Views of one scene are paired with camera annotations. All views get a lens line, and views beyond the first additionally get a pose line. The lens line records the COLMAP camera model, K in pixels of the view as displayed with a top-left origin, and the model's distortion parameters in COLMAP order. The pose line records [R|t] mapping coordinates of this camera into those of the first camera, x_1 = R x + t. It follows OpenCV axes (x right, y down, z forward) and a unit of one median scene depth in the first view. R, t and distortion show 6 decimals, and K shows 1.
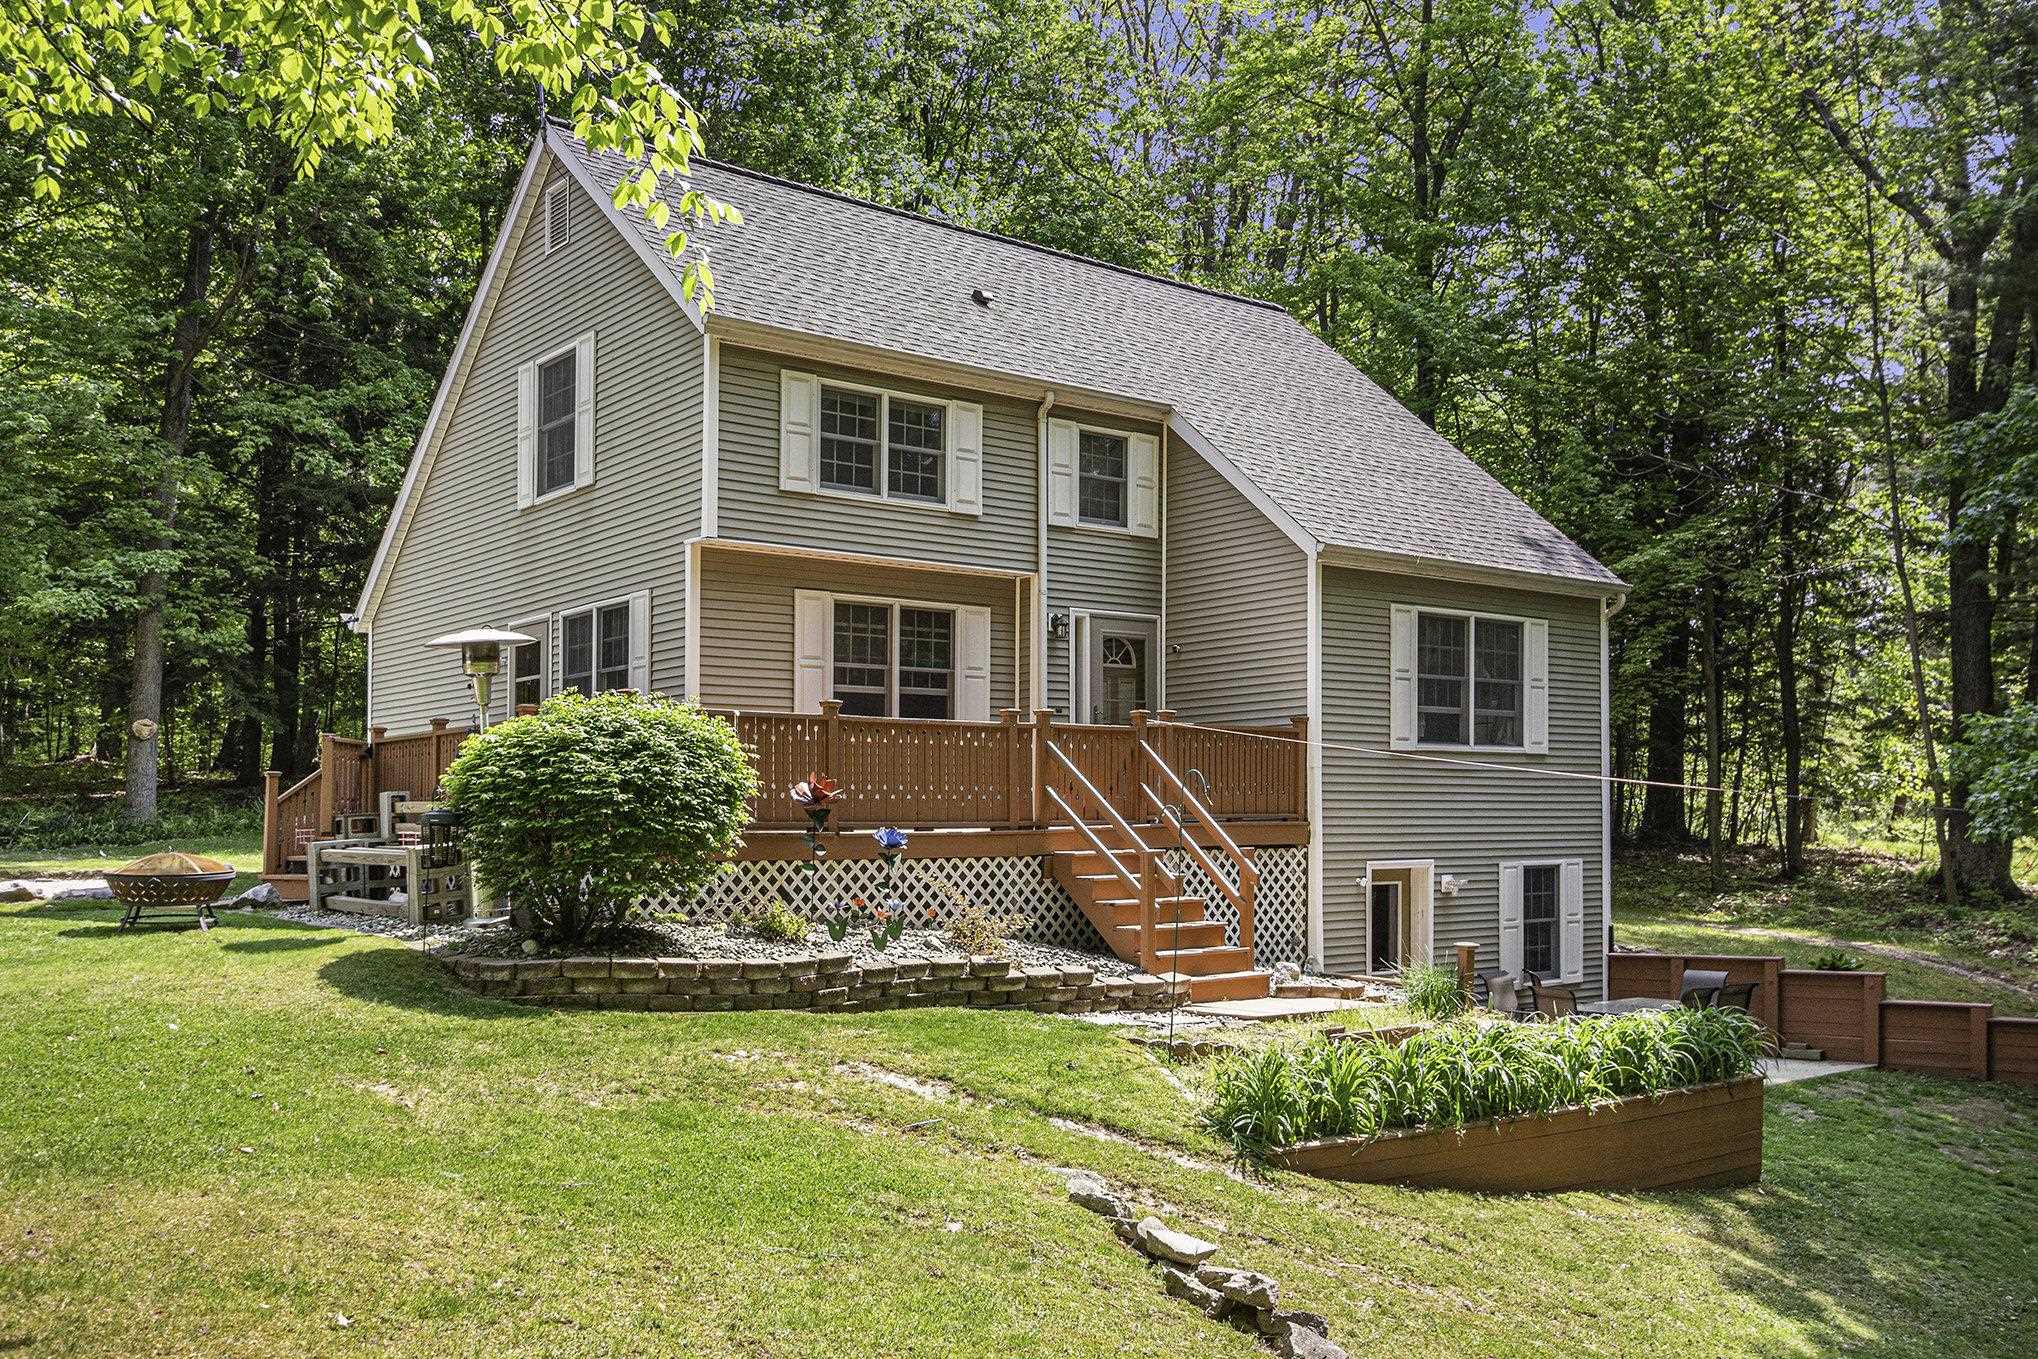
lens RADIAL K [[1843.3, 0, 1019.0], [0, 1843.3, 679.5], [0, 0, 1]] dist [0.007569, 0.001577]
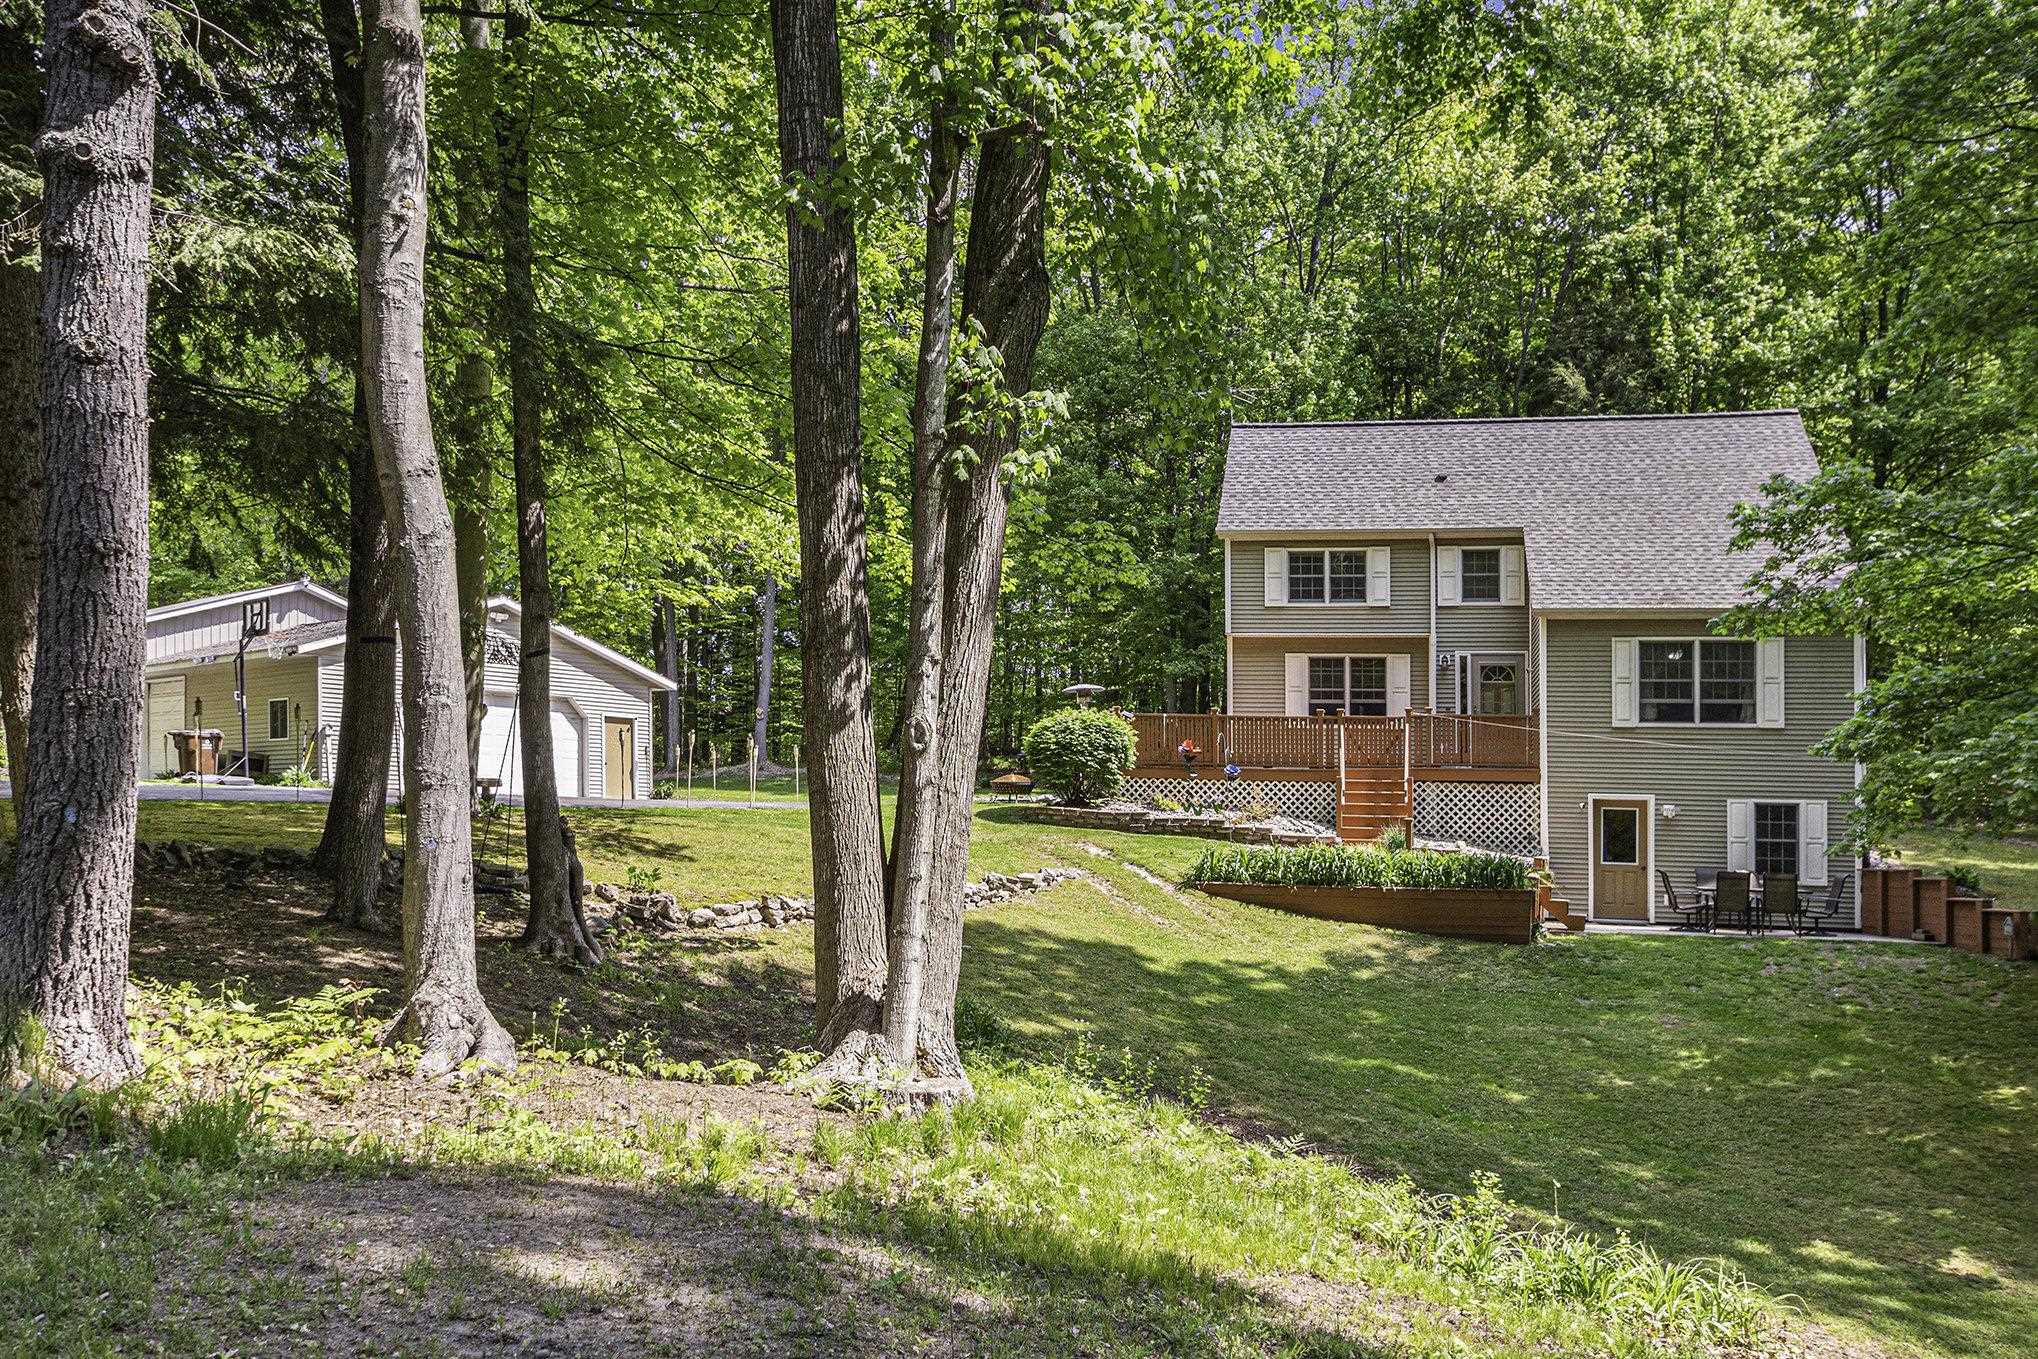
lens RADIAL K [[1843.3, 0, 1019.0], [0, 1843.3, 679.5], [0, 0, 1]] dist [0.007569, 0.001577]
pose [[0.591007, -0.047111, -0.805289, 1.248754], [0.030788, 0.998883, -0.035841, 0.040419], [0.806078, -0.003611, 0.591798, -0.404322]]
